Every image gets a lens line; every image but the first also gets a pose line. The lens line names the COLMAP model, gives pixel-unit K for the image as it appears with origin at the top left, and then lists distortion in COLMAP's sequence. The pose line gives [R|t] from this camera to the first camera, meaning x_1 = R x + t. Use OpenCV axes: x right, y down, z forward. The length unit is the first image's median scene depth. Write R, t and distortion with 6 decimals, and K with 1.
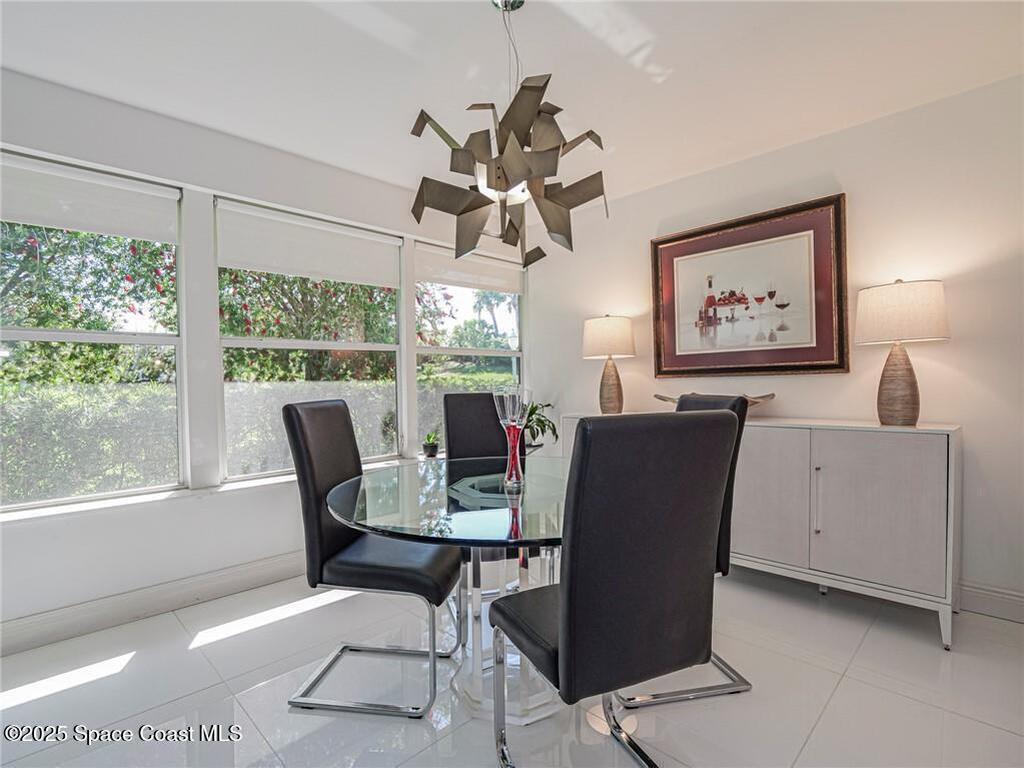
lens RADIAL K [[504.4, 0, 510.0], [0, 504.4, 377.4], [0, 0, 1]] dist [0.000102, -0.000477]
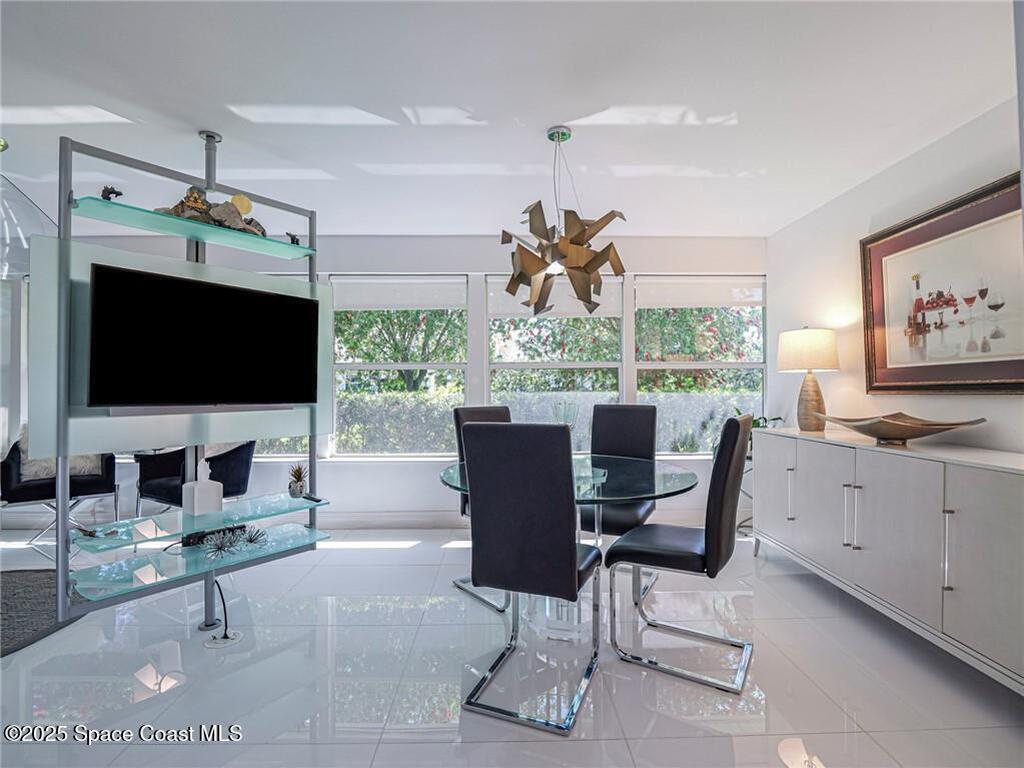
lens RADIAL K [[506.6, 0, 510.0], [0, 506.6, 397.1], [0, 0, 1]] dist [-0.000618, -0.000213]
pose [[0.723289, 0.022780, -0.690169, 0.505698], [-0.001627, 0.999509, 0.031285, -0.022824], [0.690543, -0.021505, 0.722972, -0.091438]]
